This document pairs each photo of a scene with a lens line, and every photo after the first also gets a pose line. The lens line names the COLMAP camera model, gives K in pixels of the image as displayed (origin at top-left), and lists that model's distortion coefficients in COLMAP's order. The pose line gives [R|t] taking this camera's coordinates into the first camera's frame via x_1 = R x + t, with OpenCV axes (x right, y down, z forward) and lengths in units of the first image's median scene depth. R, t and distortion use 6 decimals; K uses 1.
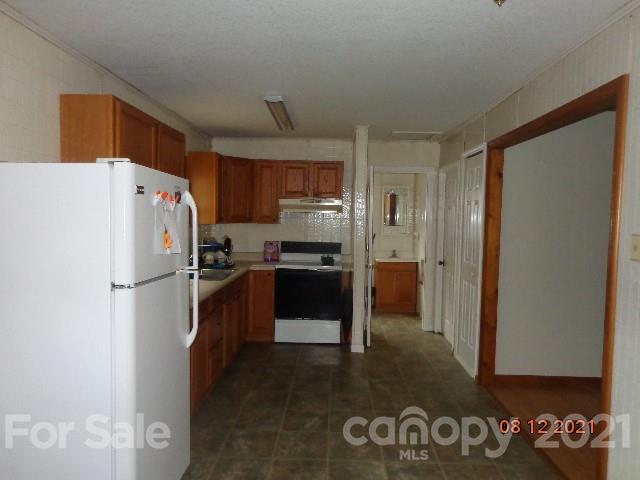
lens RADIAL K [[450.0, 0, 320.0], [0, 450.0, 240.0], [0, 0, 1]] dist [0.004331, 0.000439]
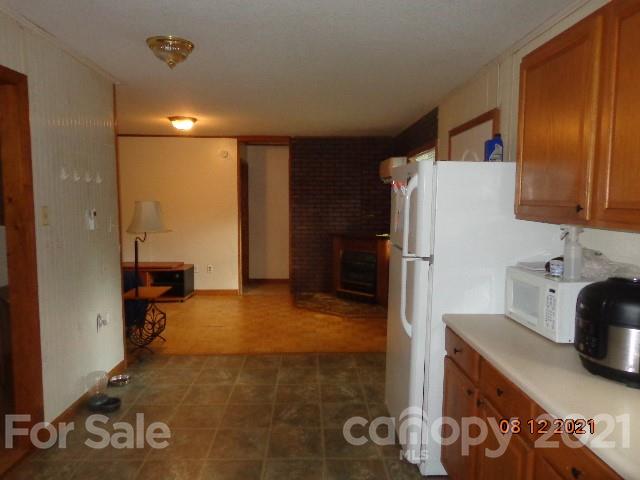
lens RADIAL K [[450.0, 0, 320.0], [0, 450.0, 240.0], [0, 0, 1]] dist [0.004331, 0.000439]
pose [[-0.997563, -0.023192, -0.065806, -0.010207], [-0.032486, 0.989061, 0.143885, -0.110172], [0.061749, 0.145672, -0.987404, 2.039221]]
